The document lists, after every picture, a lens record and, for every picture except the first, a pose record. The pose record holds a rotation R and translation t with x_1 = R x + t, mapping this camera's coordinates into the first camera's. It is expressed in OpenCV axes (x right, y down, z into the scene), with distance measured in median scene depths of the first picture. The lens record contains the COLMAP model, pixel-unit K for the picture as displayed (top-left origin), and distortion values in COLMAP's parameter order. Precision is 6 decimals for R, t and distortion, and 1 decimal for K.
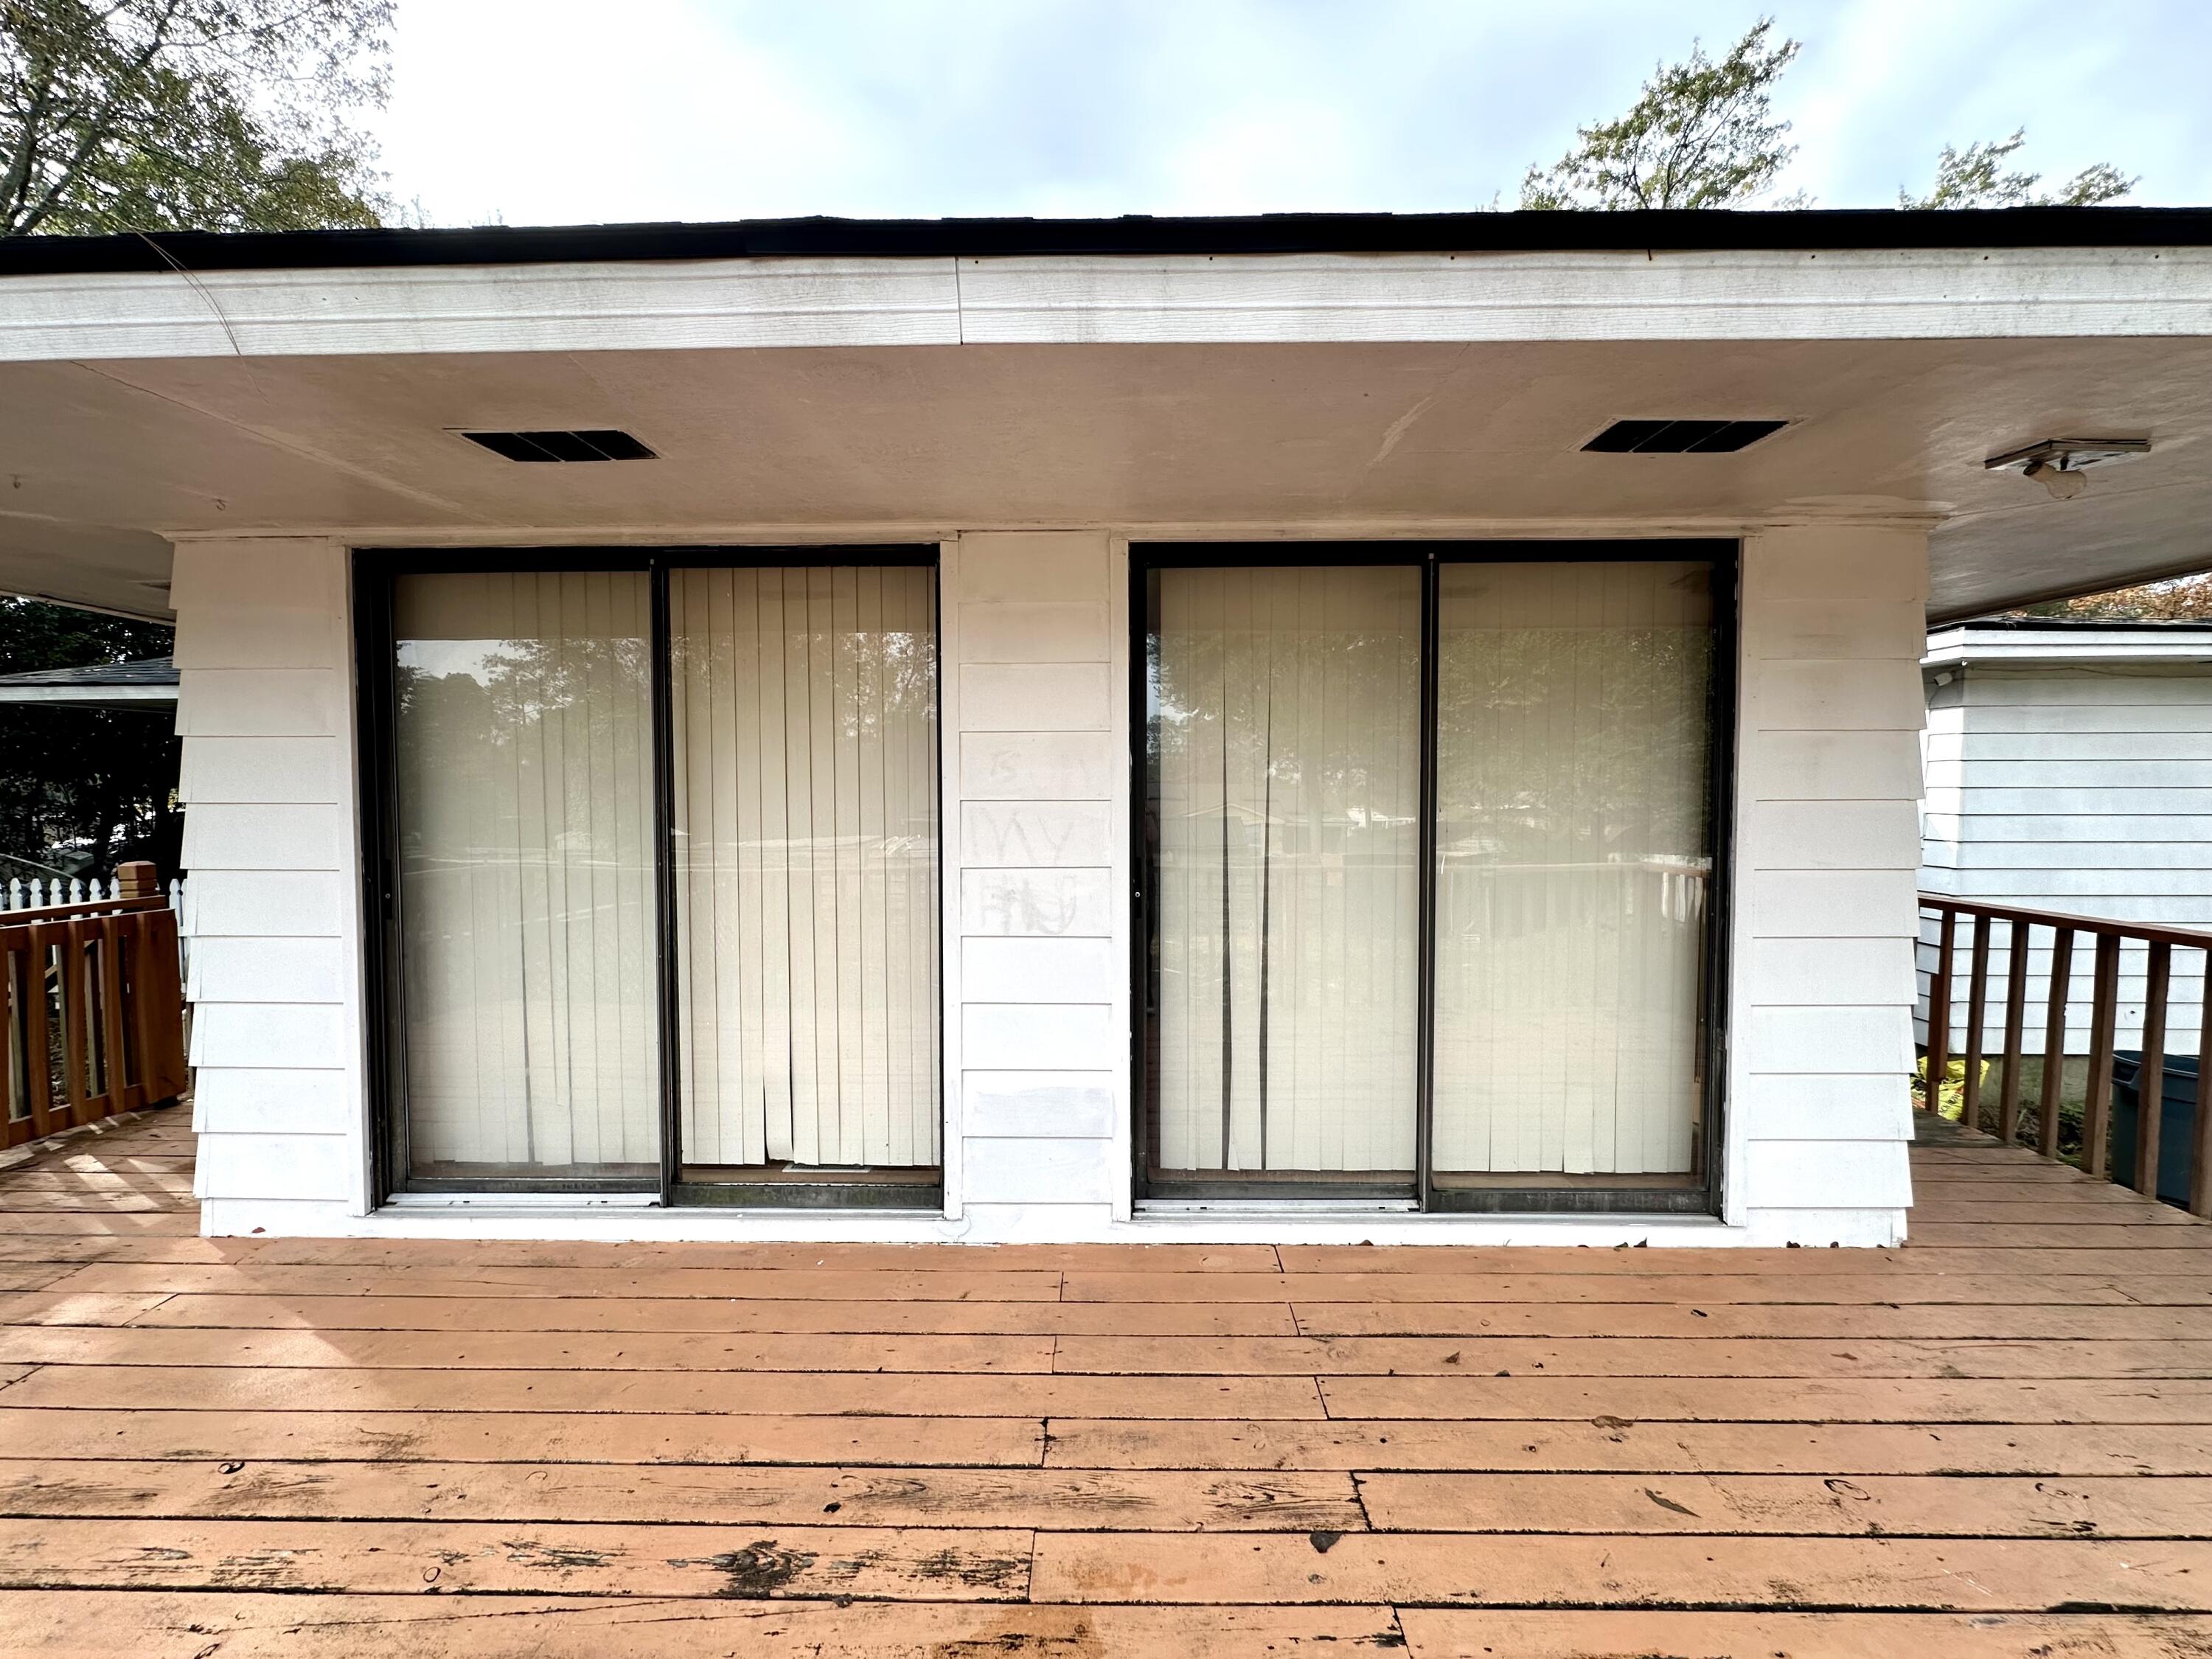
lens RADIAL K [[879.0, 0, 1104.5], [0, 879.0, 829.4], [0, 0, 1]] dist [-0.001369, 0.000560]
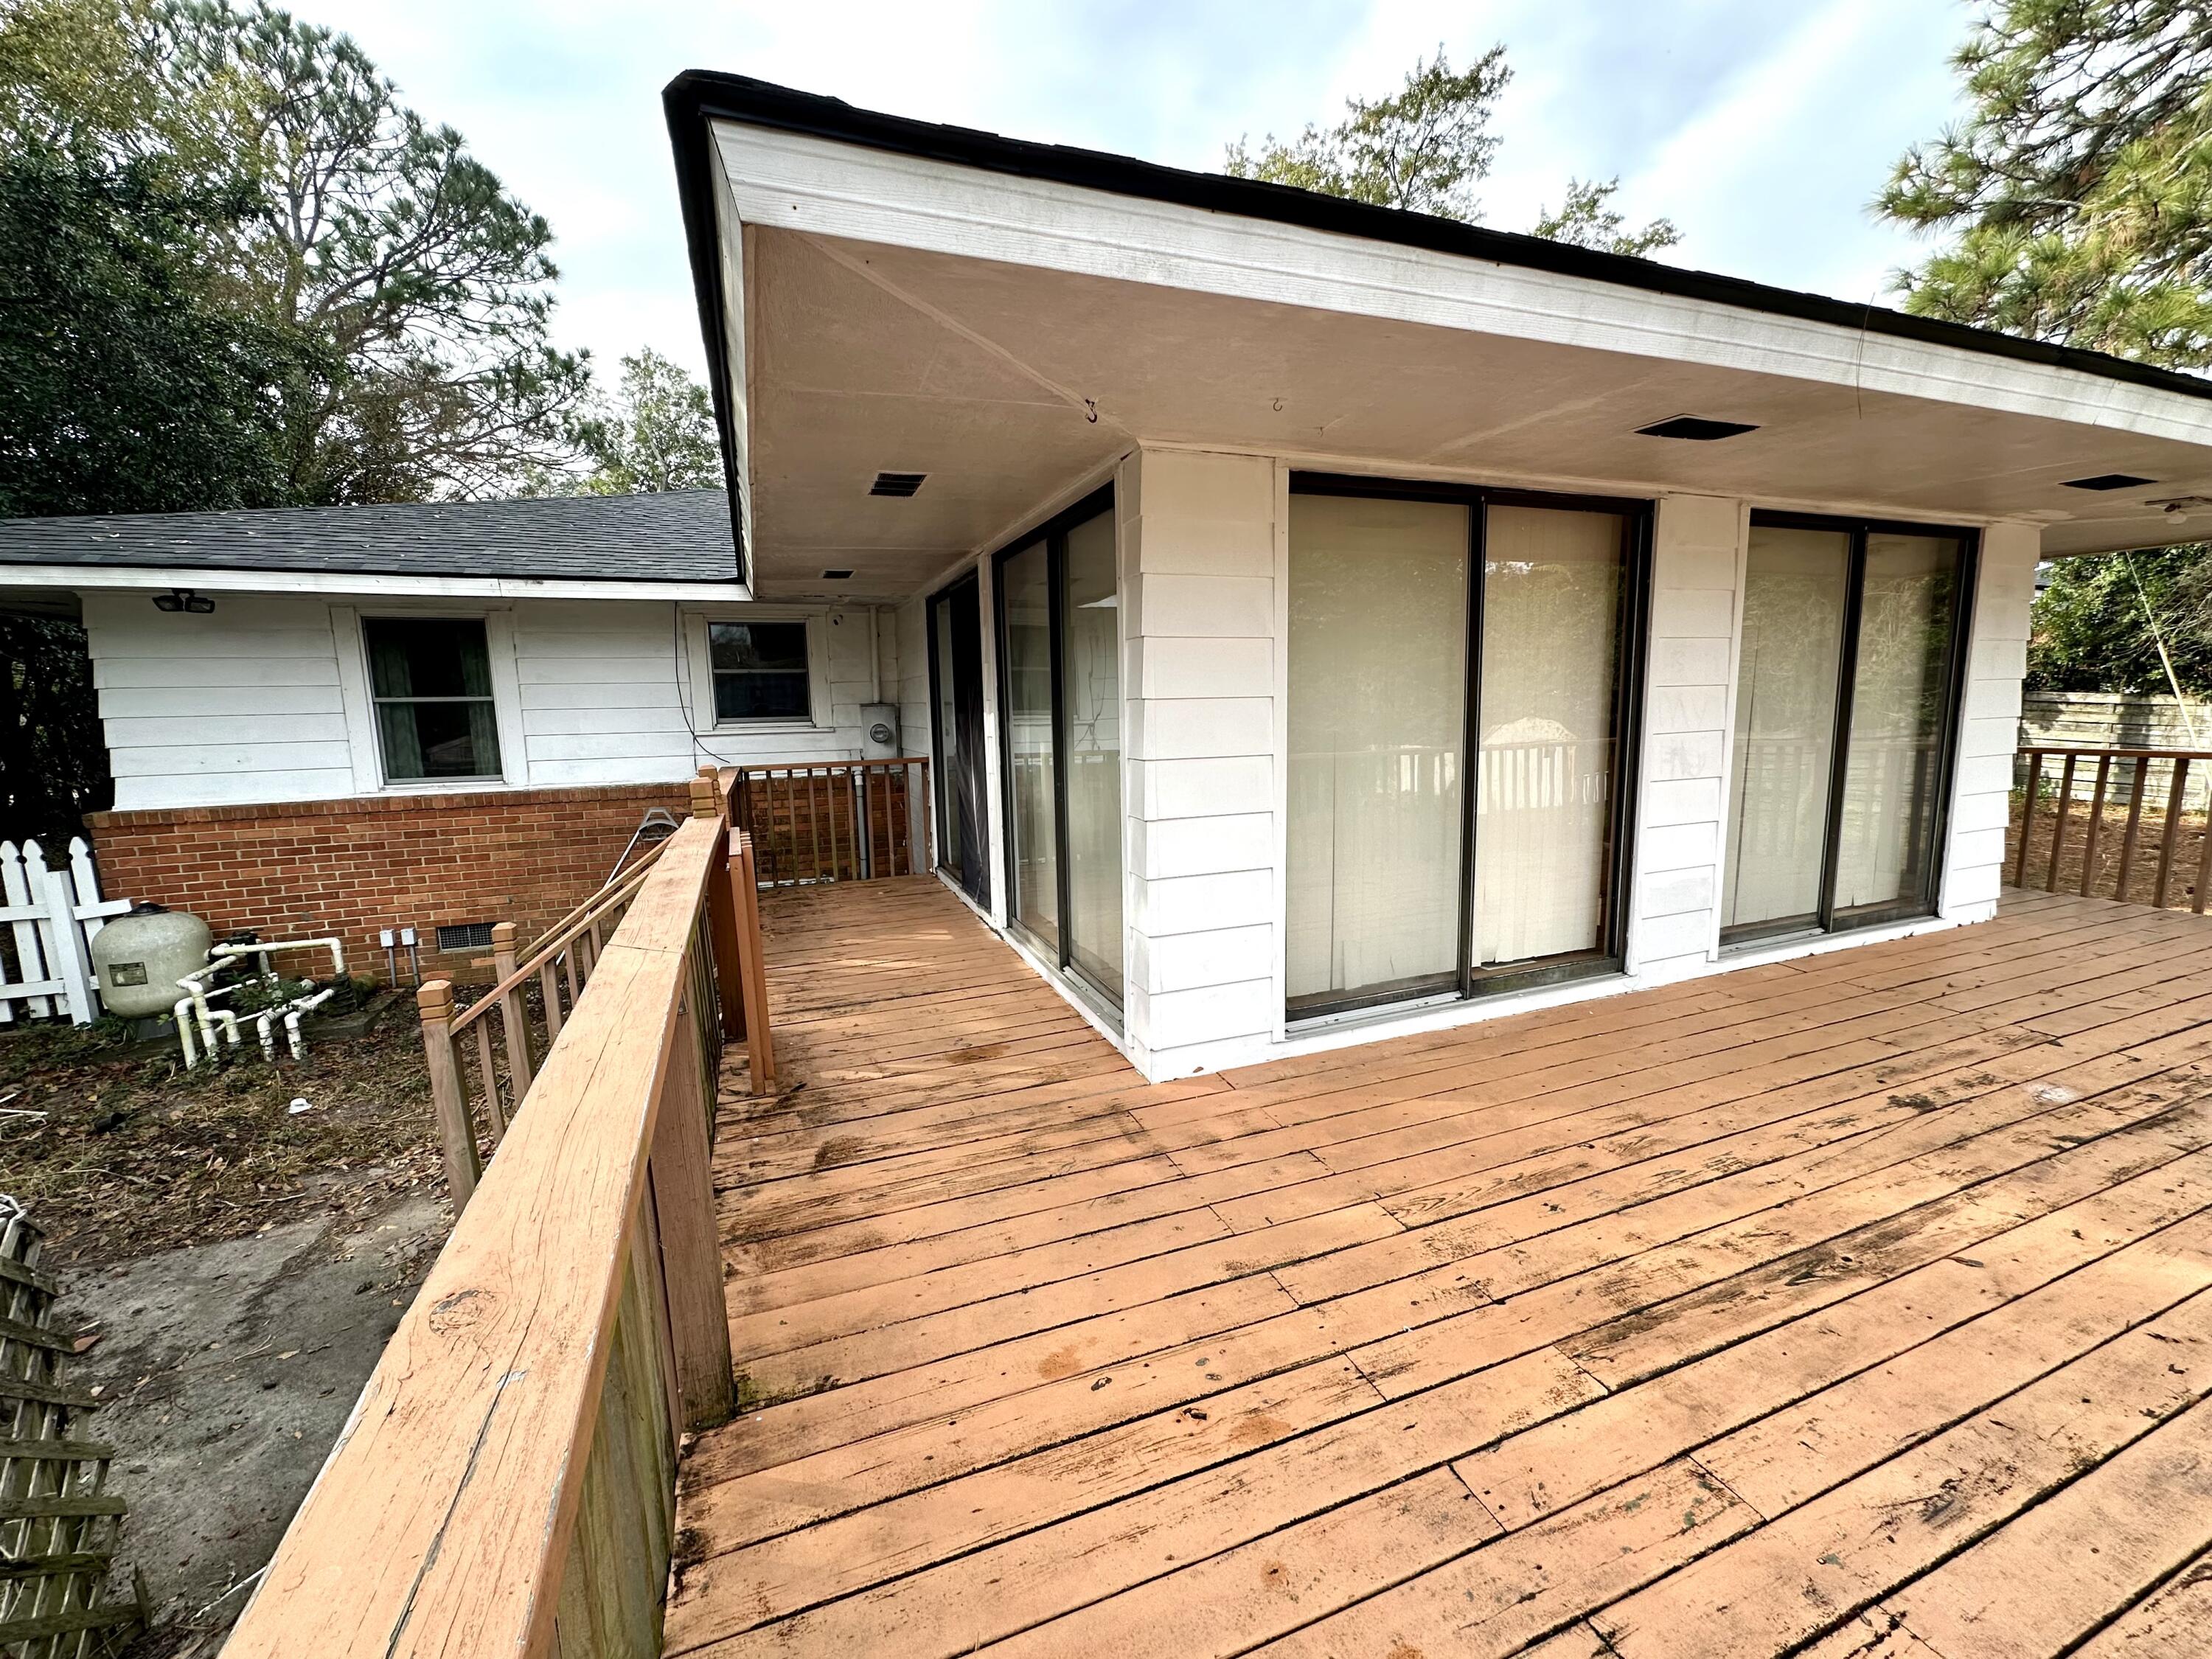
lens RADIAL K [[879.0, 0, 1105.7], [0, 879.0, 828.9], [0, 0, 1]] dist [-0.001369, 0.000560]
pose [[0.925287, -0.074741, 0.371829, -1.506375], [0.038133, 0.993756, 0.104860, 0.013722], [-0.377345, -0.082847, 0.922360, 0.000056]]
